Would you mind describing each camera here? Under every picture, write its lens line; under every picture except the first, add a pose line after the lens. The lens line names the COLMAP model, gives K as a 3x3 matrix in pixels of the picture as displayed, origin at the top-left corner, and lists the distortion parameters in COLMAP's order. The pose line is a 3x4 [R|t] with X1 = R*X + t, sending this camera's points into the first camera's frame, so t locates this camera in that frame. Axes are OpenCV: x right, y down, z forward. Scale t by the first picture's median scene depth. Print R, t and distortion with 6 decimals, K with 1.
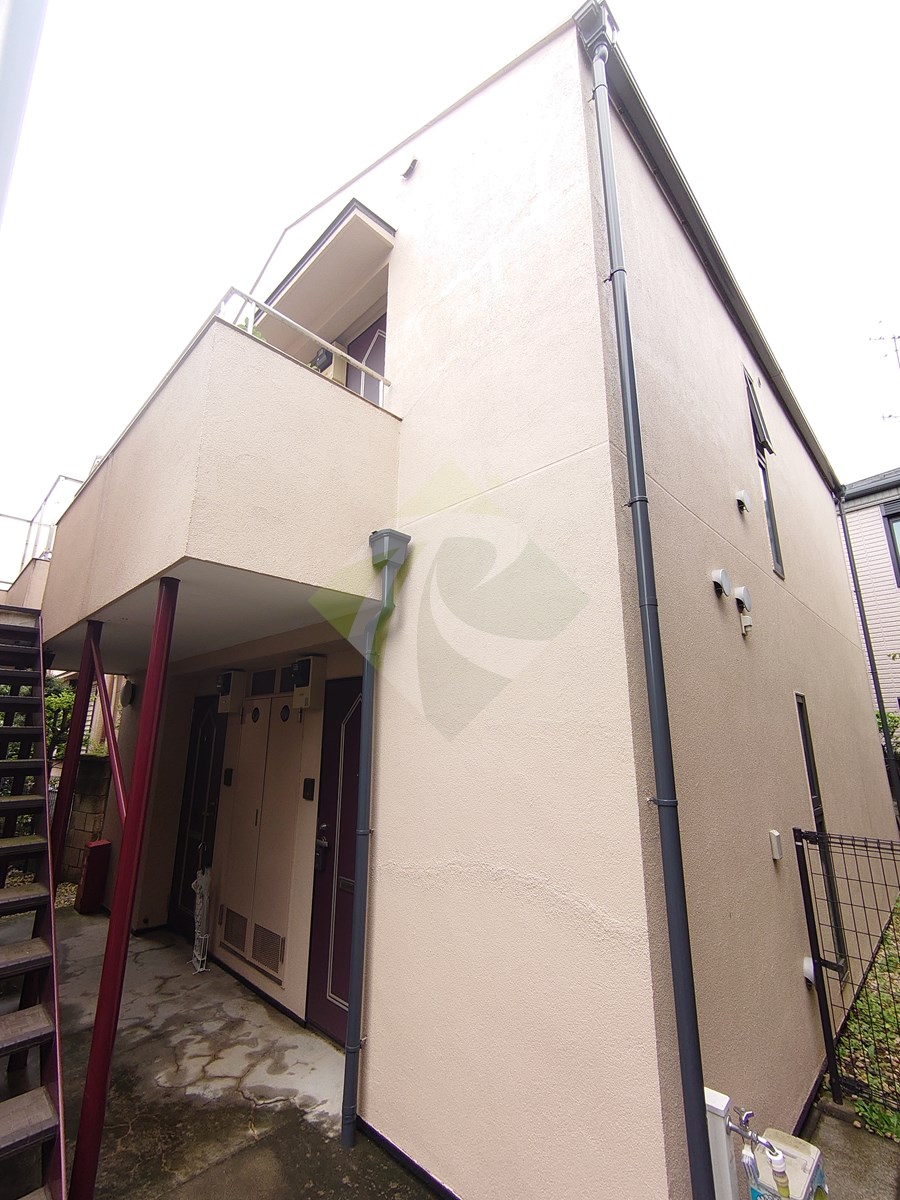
lens RADIAL K [[517.0, 0, 449.6], [0, 517.0, 598.2], [0, 0, 1]] dist [0.000594, 0.000836]
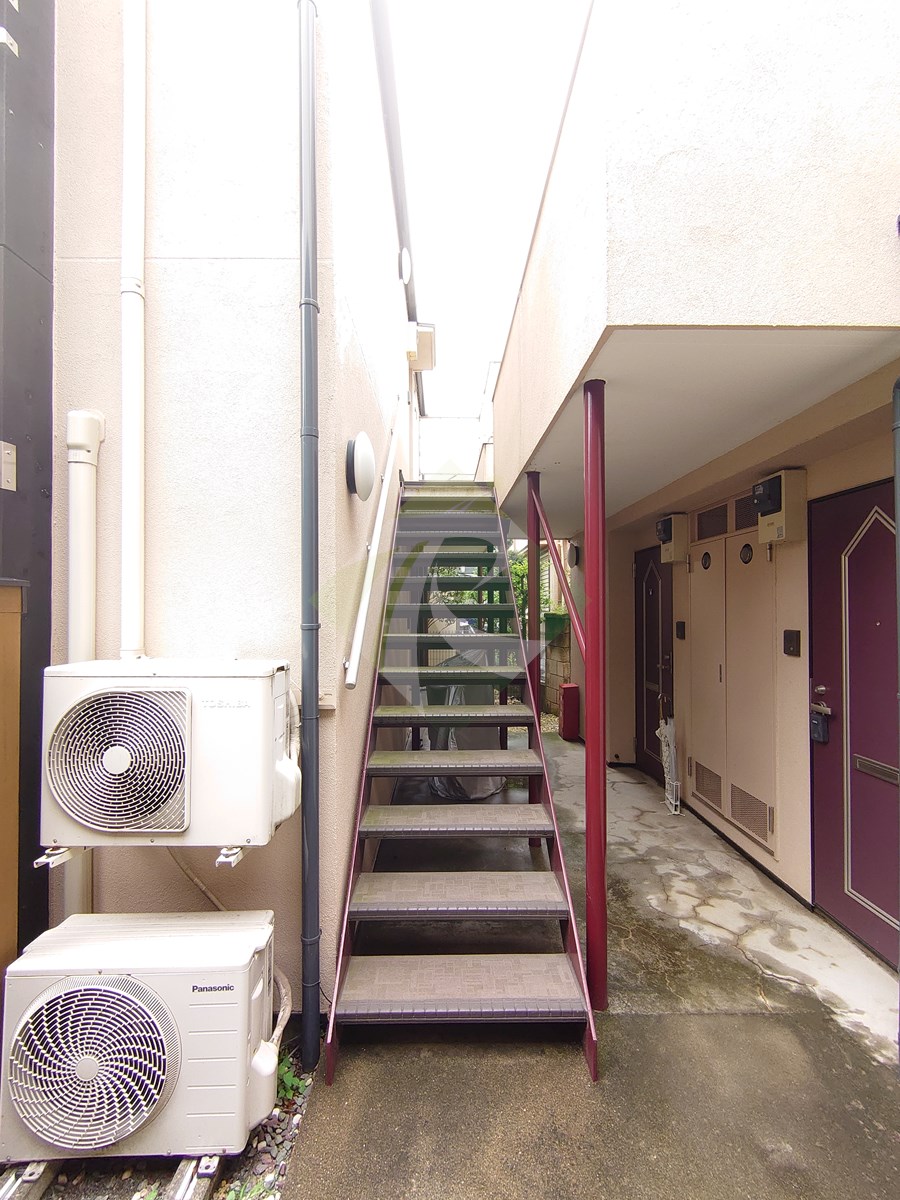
lens RADIAL K [[517.0, 0, 449.1], [0, 517.0, 601.4], [0, 0, 1]] dist [0.000594, 0.000836]
pose [[0.703802, -0.009617, -0.710331, -0.089418], [0.181408, 0.969190, 0.166619, 0.093312], [0.686843, -0.246127, 0.683862, 0.141370]]
